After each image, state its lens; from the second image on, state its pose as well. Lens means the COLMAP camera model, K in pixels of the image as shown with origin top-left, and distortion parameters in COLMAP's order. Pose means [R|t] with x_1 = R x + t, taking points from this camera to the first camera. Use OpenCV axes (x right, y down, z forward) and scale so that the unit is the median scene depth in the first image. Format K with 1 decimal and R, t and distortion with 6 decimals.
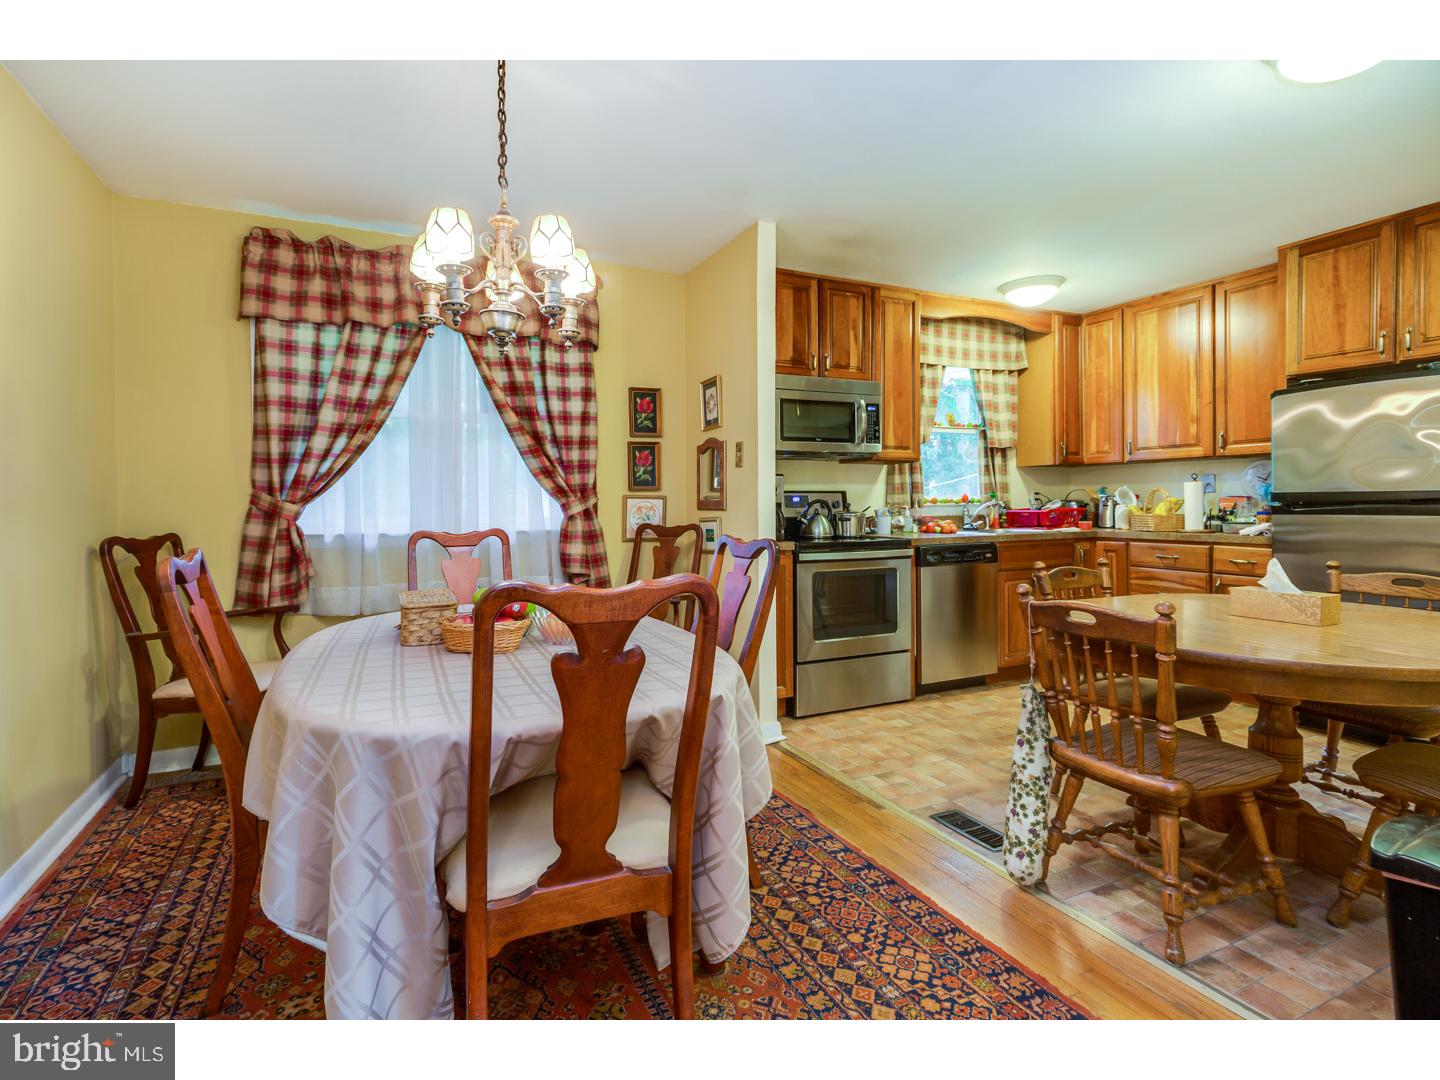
lens RADIAL K [[672.5, 0, 676.2], [0, 672.5, 509.0], [0, 0, 1]] dist [0.002199, 0.000344]
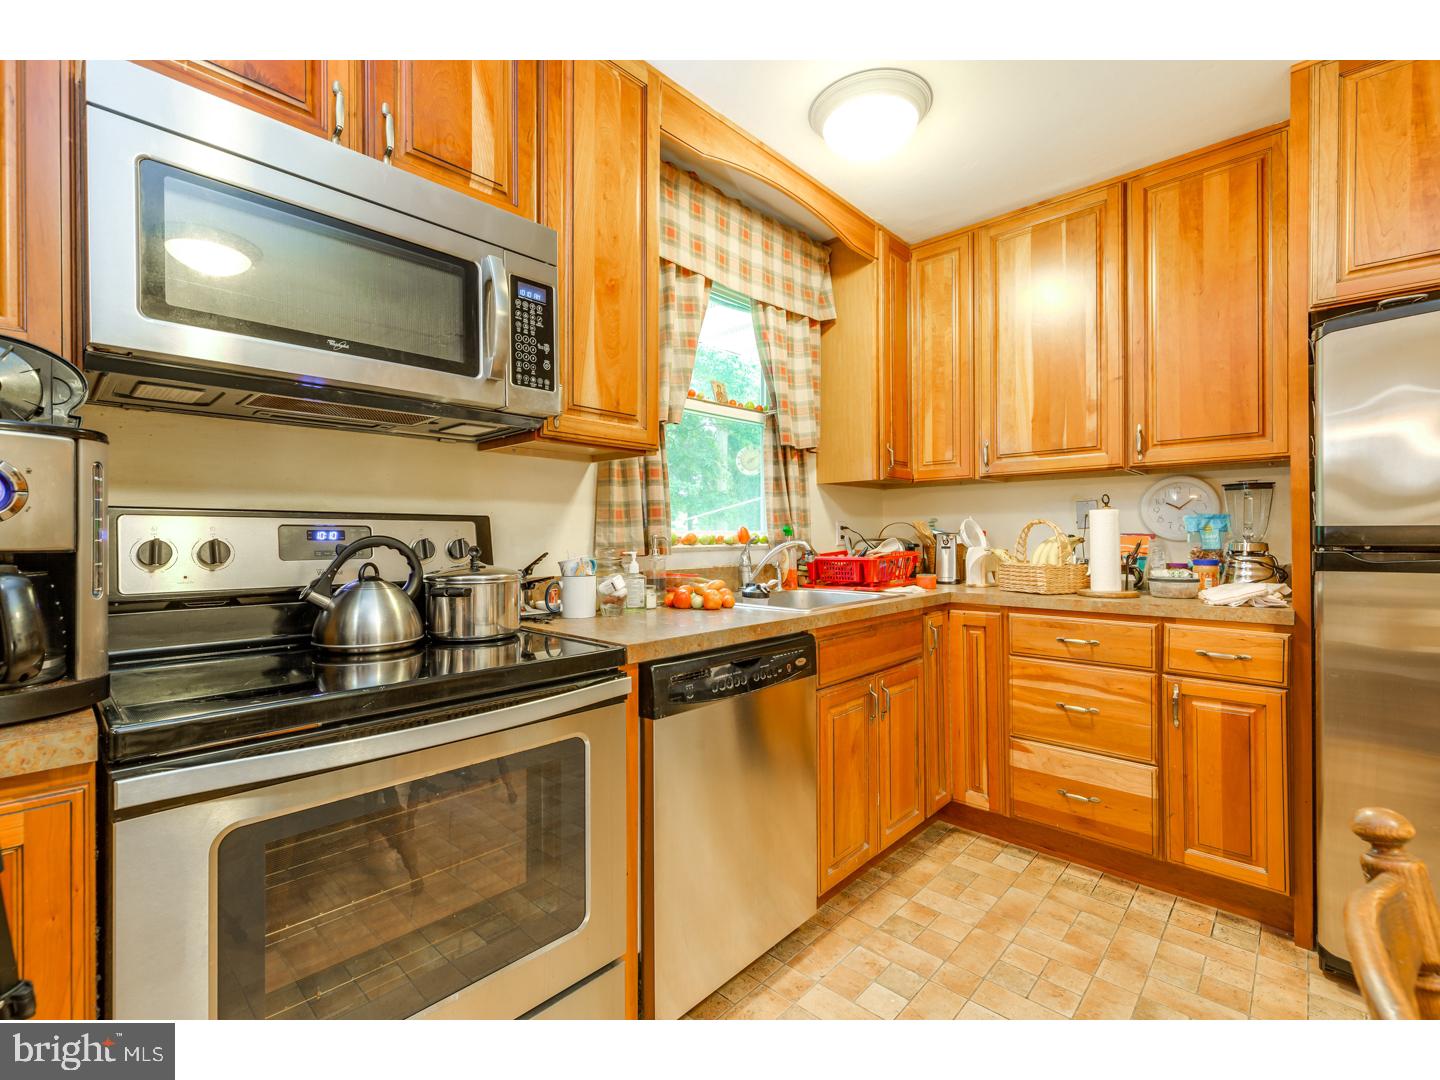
lens RADIAL K [[640.1, 0, 712.9], [0, 640.1, 538.6], [0, 0, 1]] dist [-0.000353, -0.000563]
pose [[0.924246, 0.002817, 0.381787, 0.221610], [0.000725, 0.999958, -0.009135, -0.008961], [-0.381797, 0.008720, 0.924205, 0.564636]]
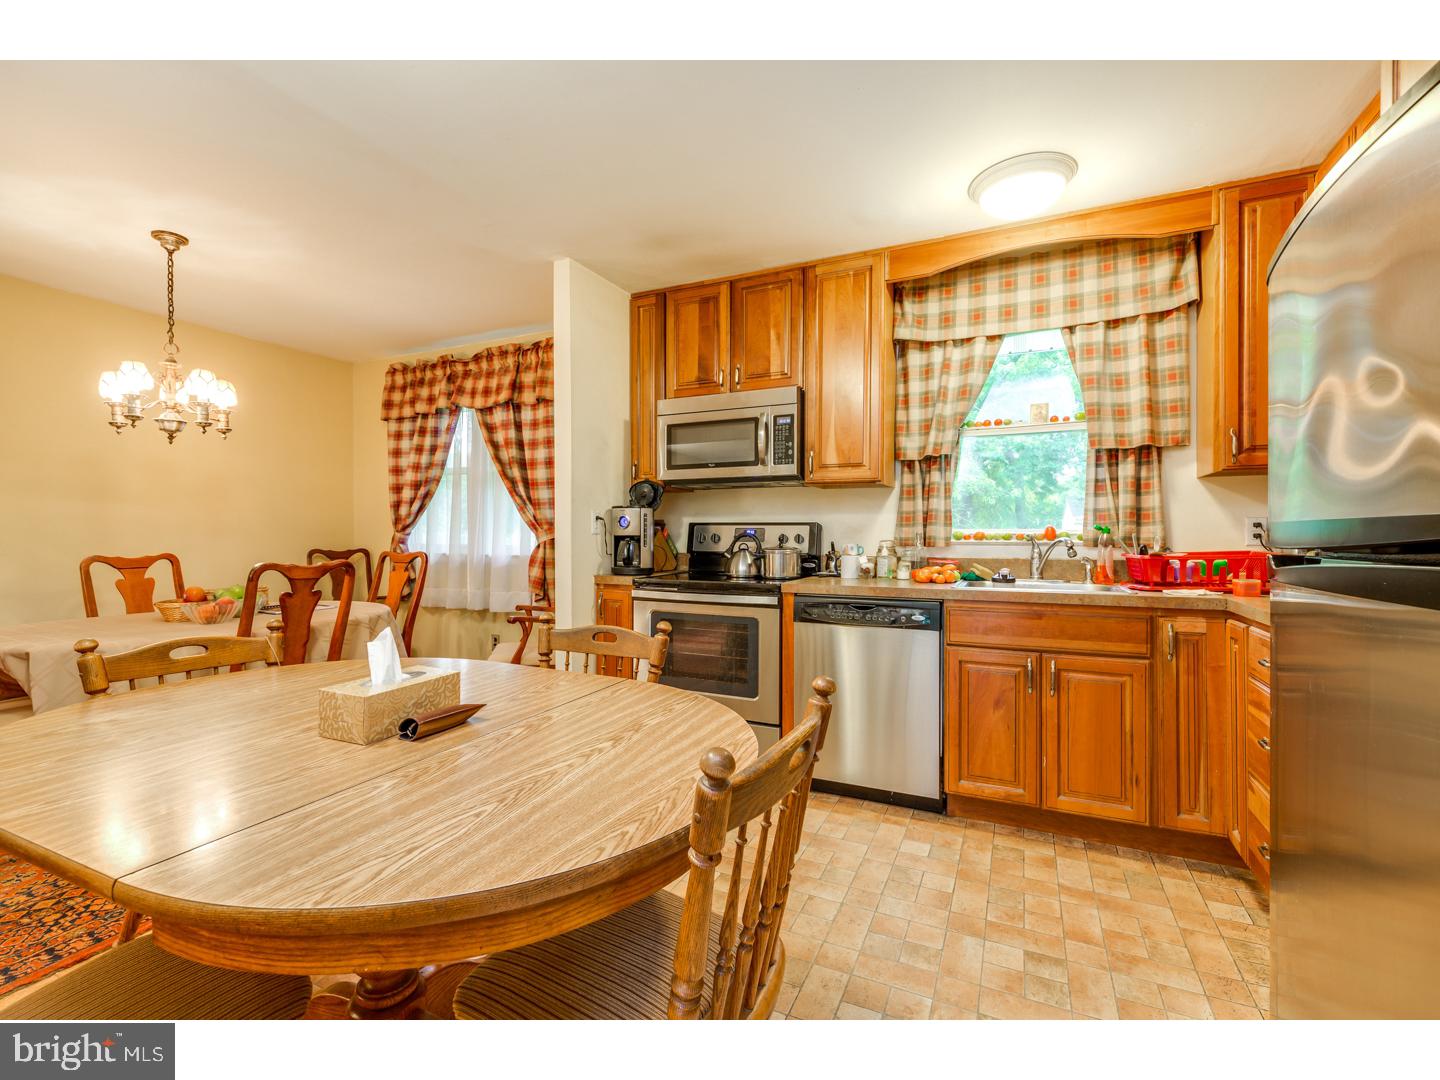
lens RADIAL K [[643.4, 0, 720.0], [0, 643.4, 540.0], [0, 0, 1]] dist [0.000200, 0.000240]
pose [[0.649211, 0.017765, -0.760401, 0.742752], [-0.016368, 0.999822, 0.009384, -0.010568], [0.760432, 0.006354, 0.649386, 0.390557]]
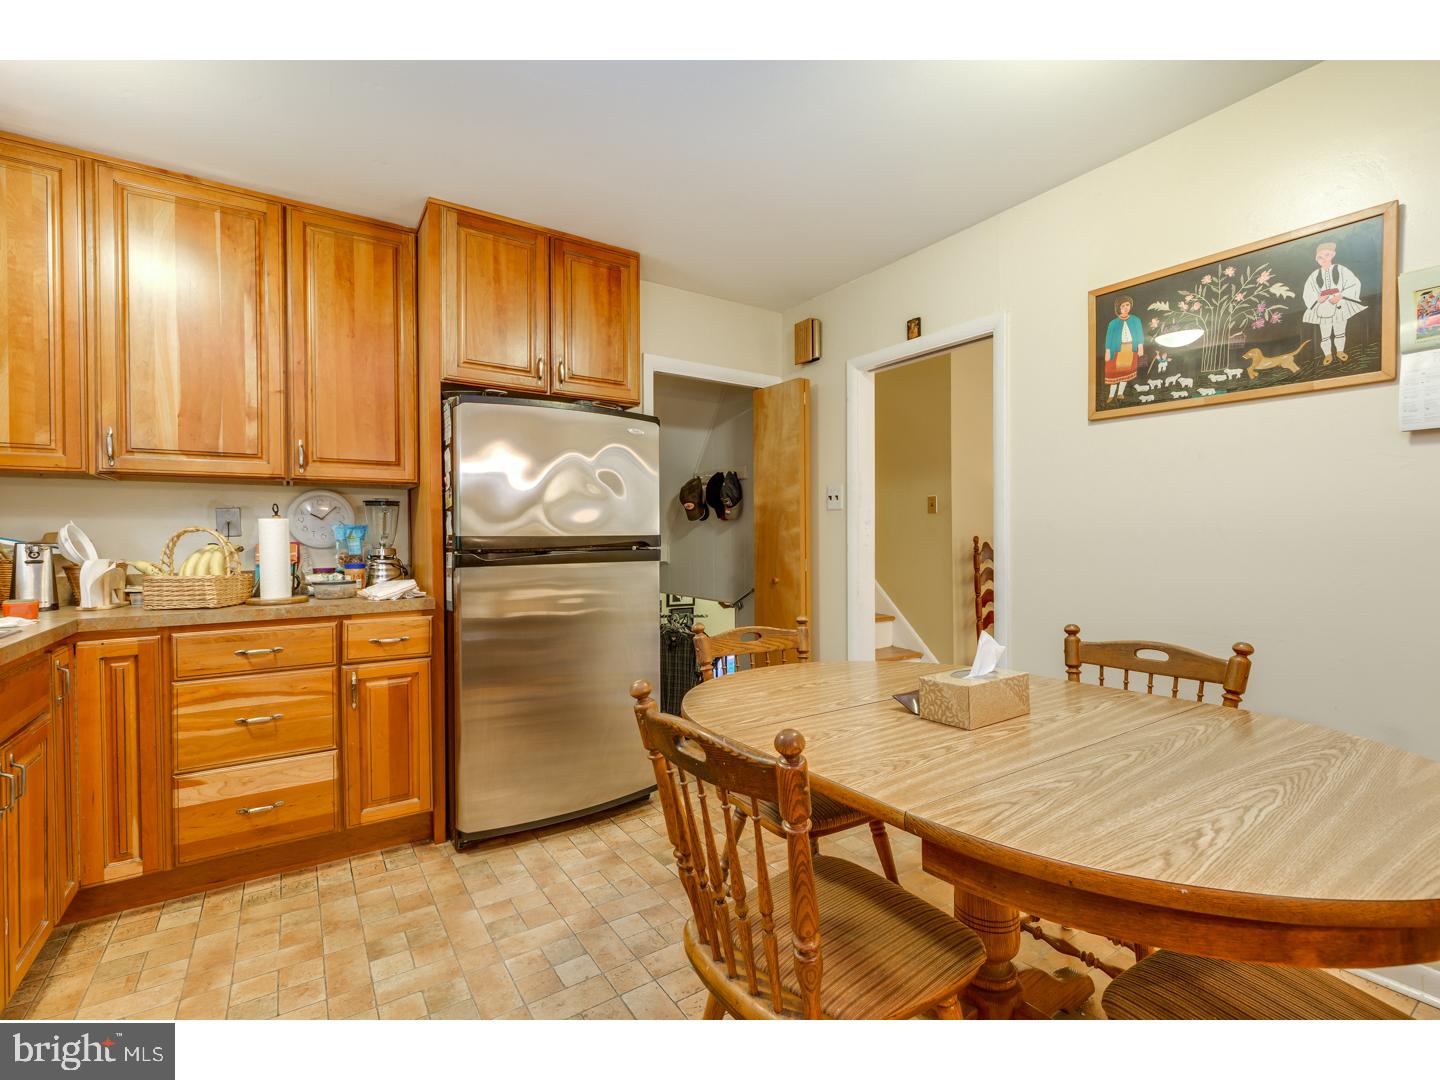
lens RADIAL K [[643.4, 0, 720.0], [0, 643.4, 540.0], [0, 0, 1]] dist [0.000200, 0.000240]
pose [[-0.159839, 0.004033, 0.987135, 0.130733], [0.019081, 0.999817, -0.000996, -0.011700], [-0.986959, 0.018676, -0.159887, 0.642842]]
